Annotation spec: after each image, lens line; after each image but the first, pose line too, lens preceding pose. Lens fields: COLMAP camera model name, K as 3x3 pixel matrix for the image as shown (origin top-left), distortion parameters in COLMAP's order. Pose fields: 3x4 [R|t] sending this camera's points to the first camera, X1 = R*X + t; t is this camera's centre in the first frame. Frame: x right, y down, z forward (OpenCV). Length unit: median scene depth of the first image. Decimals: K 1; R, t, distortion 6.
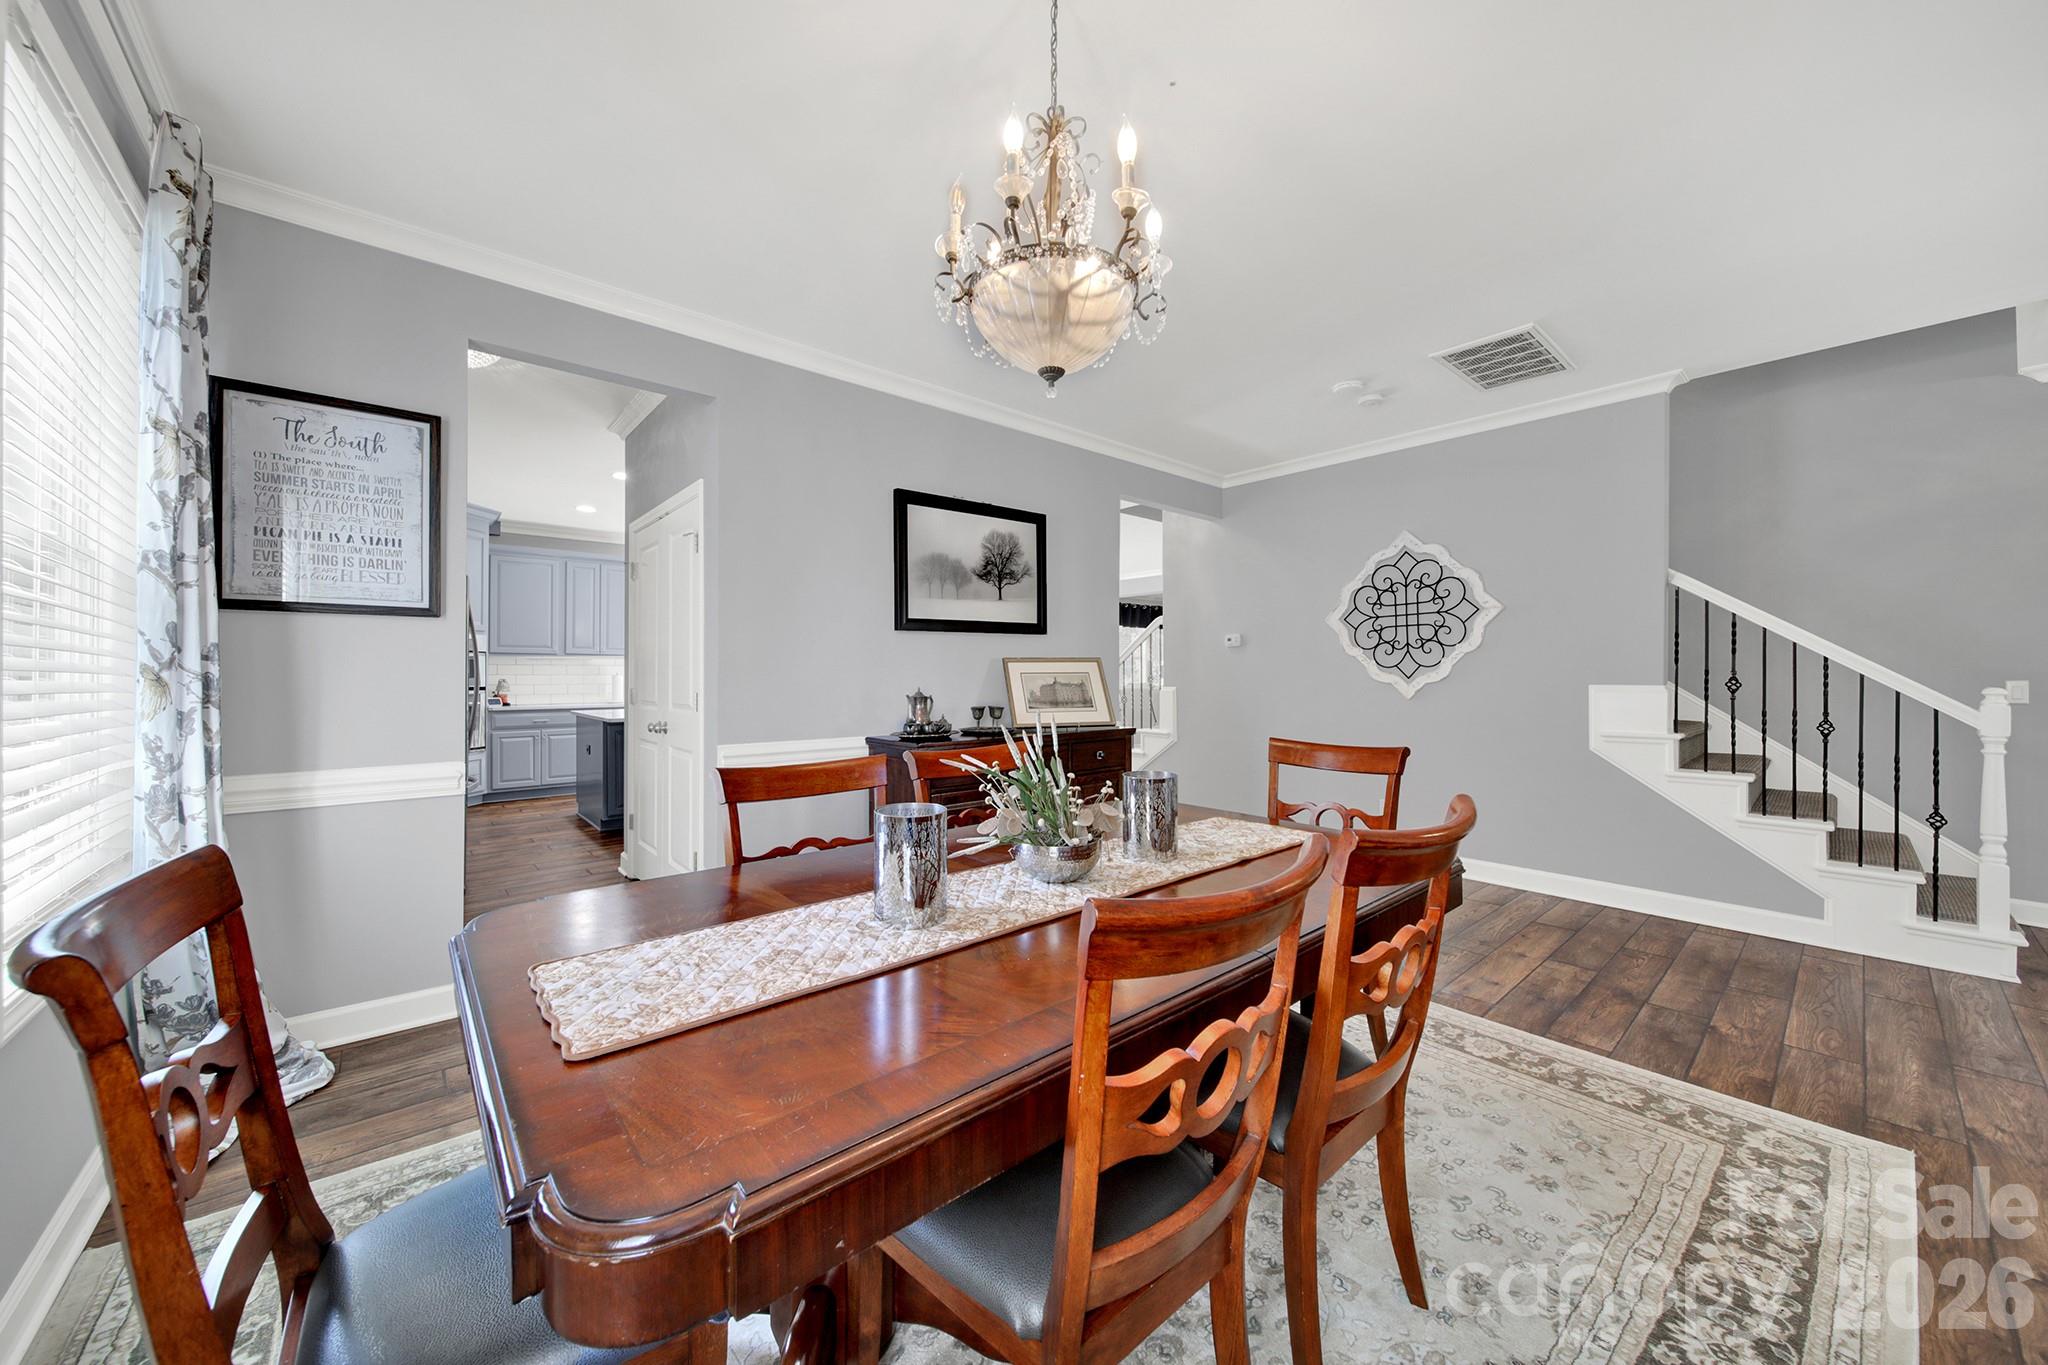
lens RADIAL K [[728.3, 0, 1022.0], [0, 728.3, 676.5], [0, 0, 1]] dist [-0.014593, -0.000209]
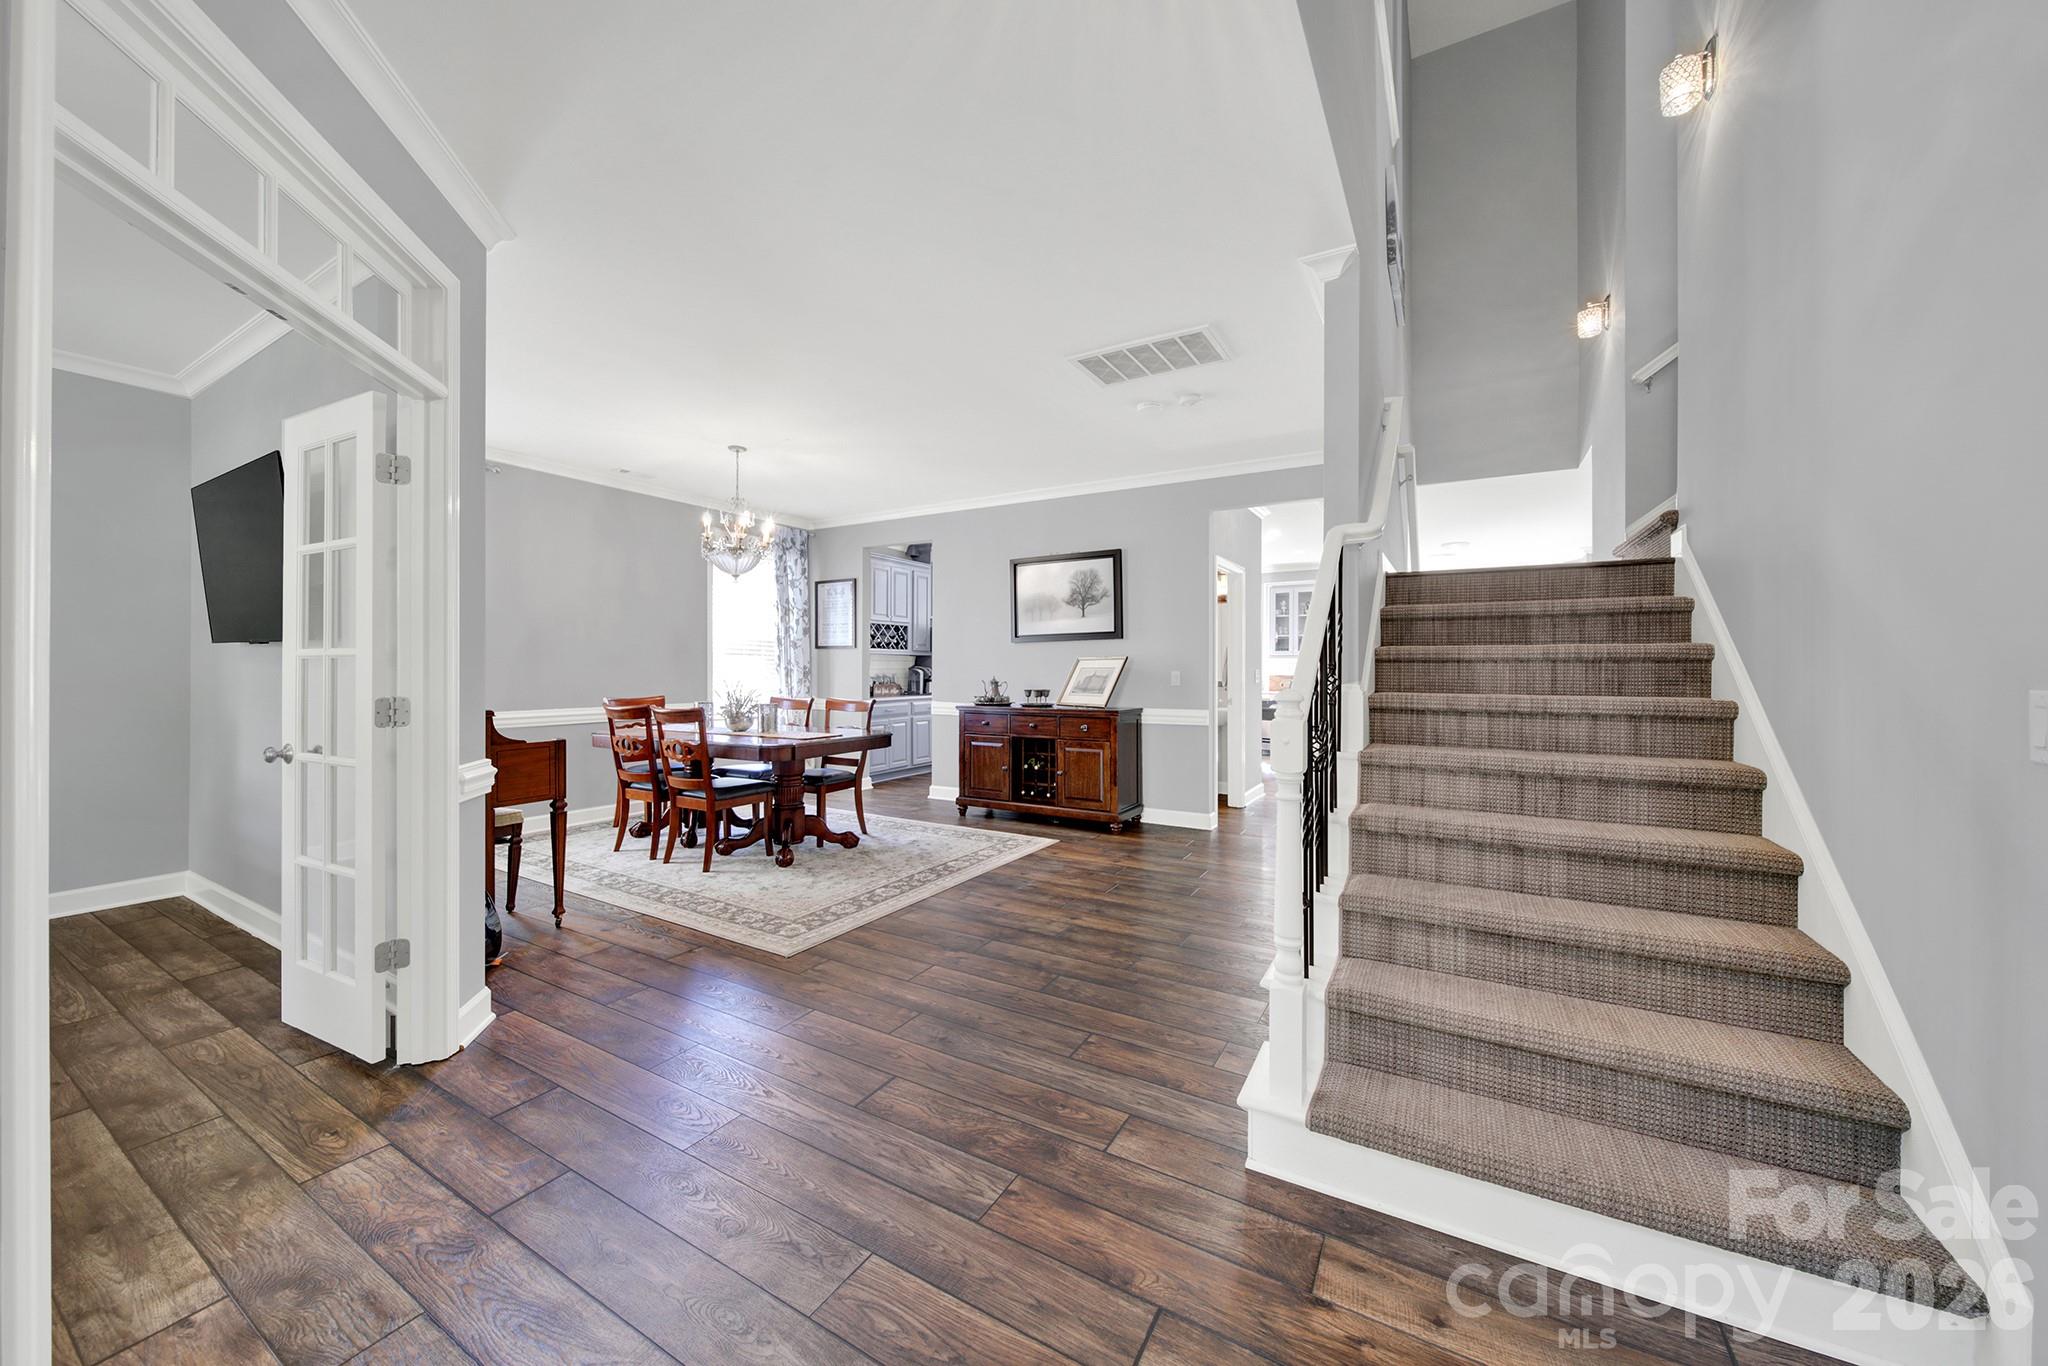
lens RADIAL K [[749.7, 0, 1024.9], [0, 749.7, 674.7], [0, 0, 1]] dist [0.000677, -0.002750]
pose [[0.326829, 0.008828, -0.945042, 1.569182], [-0.001386, 0.999960, 0.008862, -0.005521], [0.945082, -0.001587, 0.326828, 0.478670]]
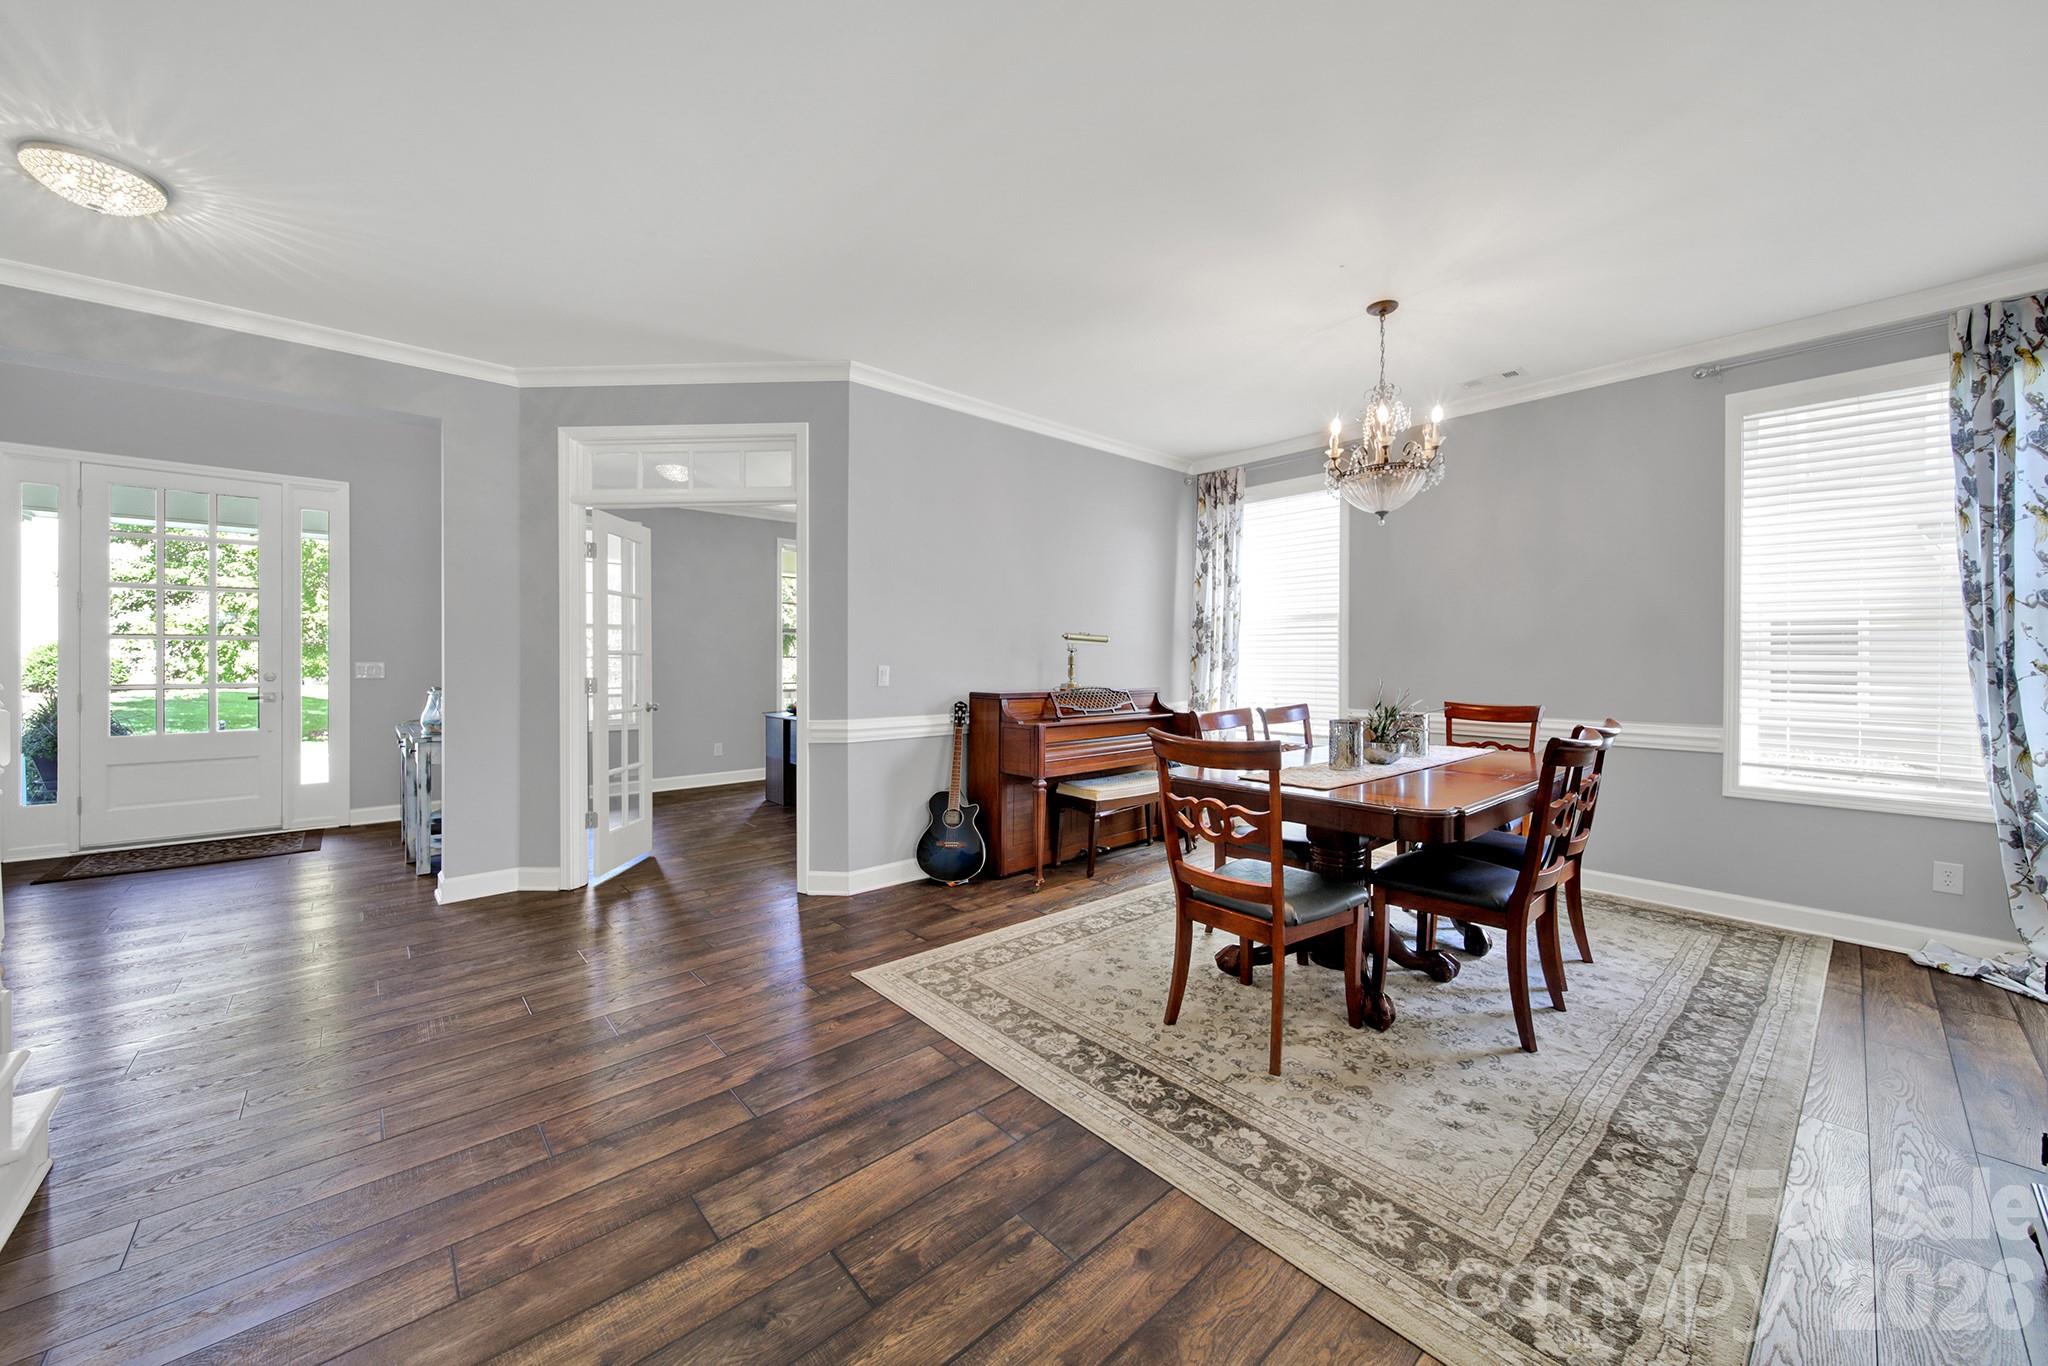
lens RADIAL K [[749.7, 0, 1024.9], [0, 749.7, 674.7], [0, 0, 1]] dist [0.000677, -0.002750]
pose [[-0.999750, -0.005624, -0.021619, 0.465518], [-0.006100, 0.999739, 0.022006, -0.003692], [0.021489, 0.022132, -0.999524, 1.309943]]
